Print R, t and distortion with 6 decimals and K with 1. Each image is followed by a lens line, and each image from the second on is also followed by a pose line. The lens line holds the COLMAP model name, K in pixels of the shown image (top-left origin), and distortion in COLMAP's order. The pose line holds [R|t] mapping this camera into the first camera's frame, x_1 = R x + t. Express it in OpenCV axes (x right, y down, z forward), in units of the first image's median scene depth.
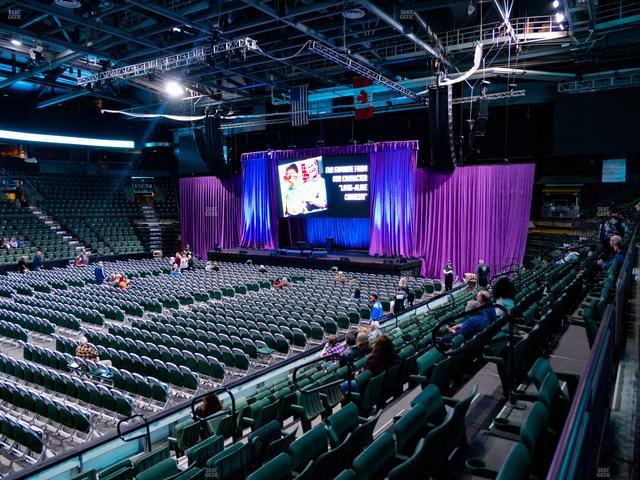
lens RADIAL K [[497.2, 0, 321.1], [0, 497.2, 241.2], [0, 0, 1]] dist [-0.016038, 0.014813]
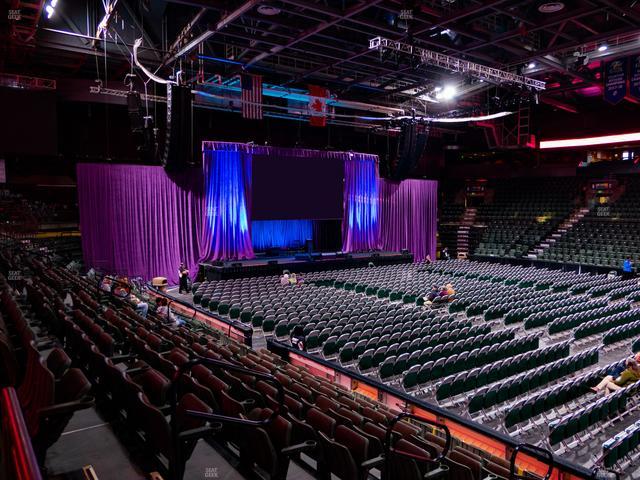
lens RADIAL K [[497.2, 0, 321.1], [0, 497.2, 241.2], [0, 0, 1]] dist [-0.016038, 0.014813]
pose [[0.356836, -0.063484, 0.932007, -0.980534], [0.065574, 0.996929, 0.042800, -0.048571], [-0.931863, 0.045843, 0.359903, 0.659316]]
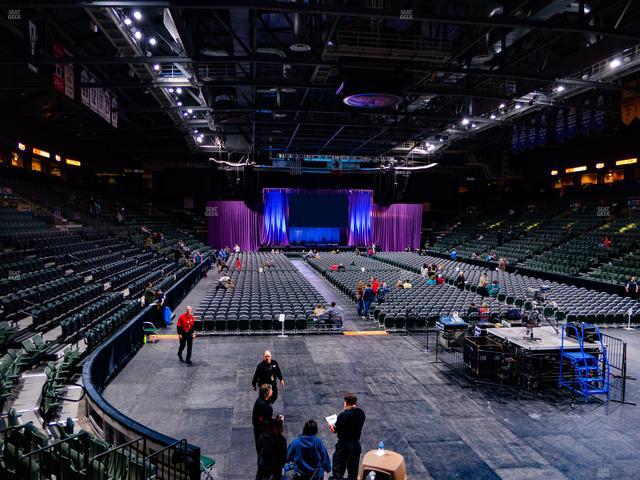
lens RADIAL K [[494.2, 0, 320.3], [0, 494.2, 241.7], [0, 0, 1]] dist [-0.015818, 0.014299]
pose [[0.757533, -0.022062, 0.652424, -1.289223], [0.036947, 0.999276, -0.009107, 0.026228], [-0.651750, 0.031004, 0.757800, -0.423783]]
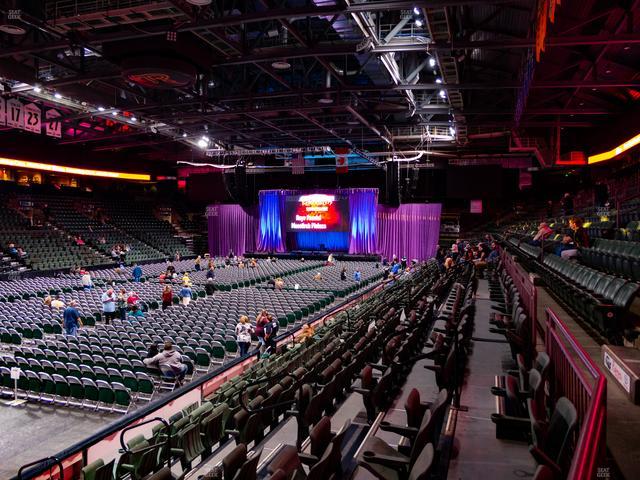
lens RADIAL K [[494.2, 0, 320.3], [0, 494.2, 241.7], [0, 0, 1]] dist [-0.015818, 0.014299]
pose [[0.967667, -0.003690, 0.252206, -0.430880], [0.012561, 0.999357, -0.033570, 0.042792], [-0.251920, 0.035652, 0.967091, -0.621266]]
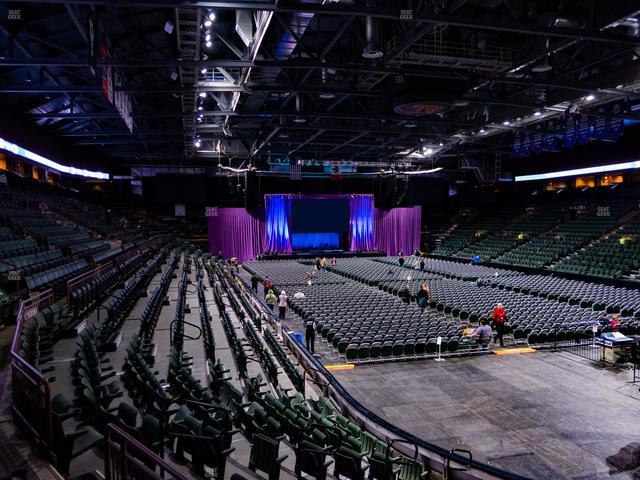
lens RADIAL K [[494.2, 0, 320.3], [0, 494.2, 241.7], [0, 0, 1]] dist [-0.015818, 0.014299]
pose [[0.673652, -0.039356, 0.738000, -1.443995], [0.062209, 0.998057, -0.003560, -0.009223], [-0.736426, 0.048309, 0.674791, -0.232054]]
